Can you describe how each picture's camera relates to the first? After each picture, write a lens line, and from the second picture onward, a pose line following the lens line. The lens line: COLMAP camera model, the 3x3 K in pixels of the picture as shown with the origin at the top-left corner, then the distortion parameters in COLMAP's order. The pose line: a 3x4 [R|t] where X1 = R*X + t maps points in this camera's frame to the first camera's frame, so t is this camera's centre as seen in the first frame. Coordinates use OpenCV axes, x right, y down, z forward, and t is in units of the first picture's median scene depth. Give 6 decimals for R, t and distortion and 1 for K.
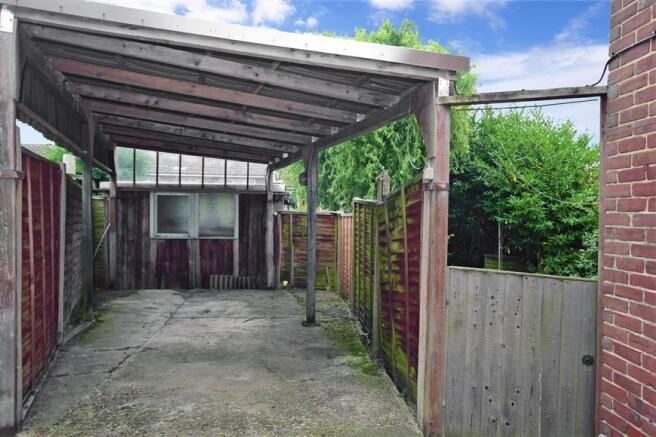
lens RADIAL K [[452.6, 0, 327.0], [0, 452.6, 214.1], [0, 0, 1]] dist [-0.006799, -0.001570]
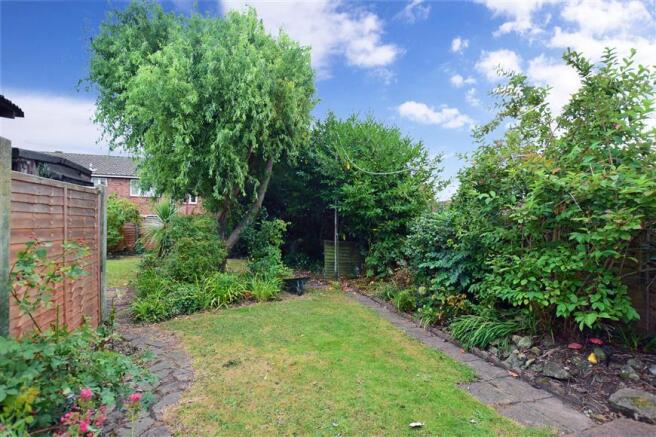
lens RADIAL K [[294.4, 0, 328.1], [0, 294.4, 218.5], [0, 0, 1]] dist [0.001018, -0.000003]
pose [[0.960677, 0.000857, 0.277667, 0.186109], [-0.006415, 0.999797, 0.019108, 0.025985], [-0.277594, -0.020138, 0.960487, 0.368895]]
